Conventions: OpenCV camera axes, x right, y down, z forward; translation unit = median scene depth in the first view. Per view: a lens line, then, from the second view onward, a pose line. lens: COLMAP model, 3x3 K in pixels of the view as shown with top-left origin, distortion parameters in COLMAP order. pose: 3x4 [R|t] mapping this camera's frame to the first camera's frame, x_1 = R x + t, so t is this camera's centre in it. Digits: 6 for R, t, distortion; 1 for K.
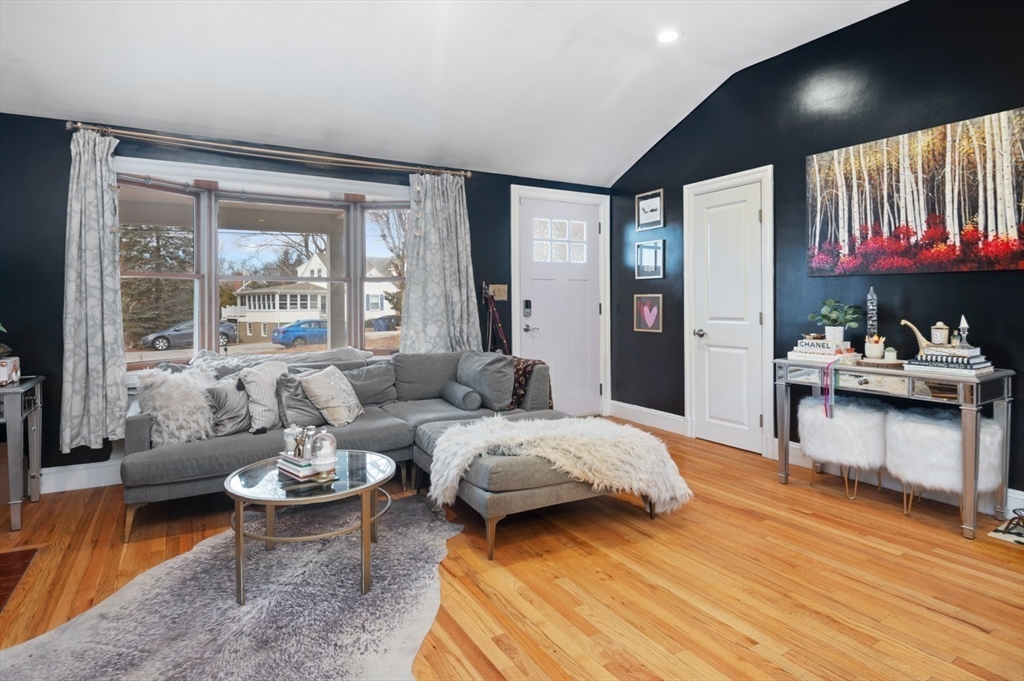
lens RADIAL K [[568.8, 0, 511.8], [0, 568.8, 297.8], [0, 0, 1]] dist [-0.002148, -0.001432]
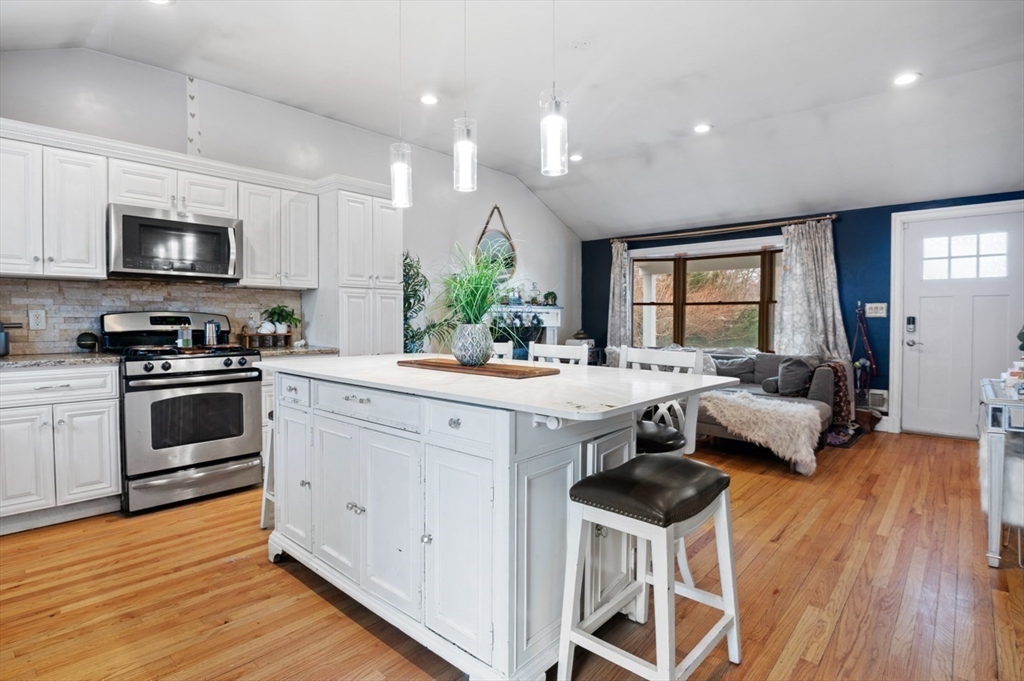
lens RADIAL K [[509.6, 0, 512.0], [0, 509.6, 340.5], [0, 0, 1]] dist [-0.017224, 0.000073]
pose [[0.305927, 0.047416, -0.950874, 0.823976], [0.005315, 0.998658, 0.051508, -0.005185], [0.952040, -0.020811, 0.305264, -0.022665]]
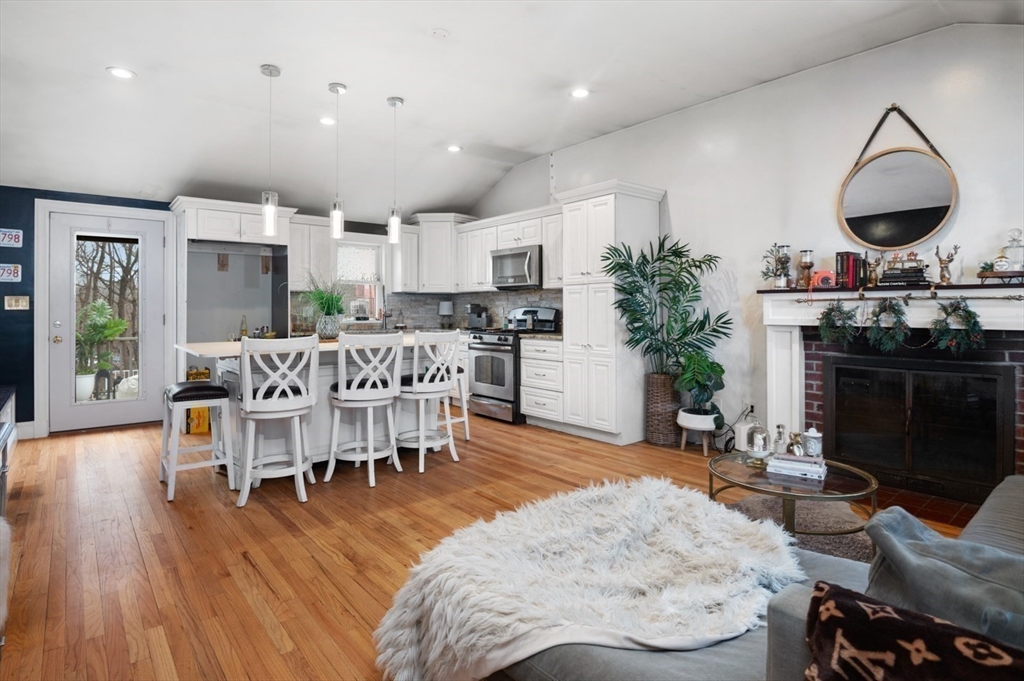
lens RADIAL K [[549.0, 0, 508.4], [0, 549.0, 312.6], [0, 0, 1]] dist [-0.004200, -0.001064]
pose [[-0.988469, 0.007449, -0.151239, 0.175563], [0.008124, 0.999960, -0.003844, 0.005552], [0.151204, -0.005028, -0.988490, 1.068008]]
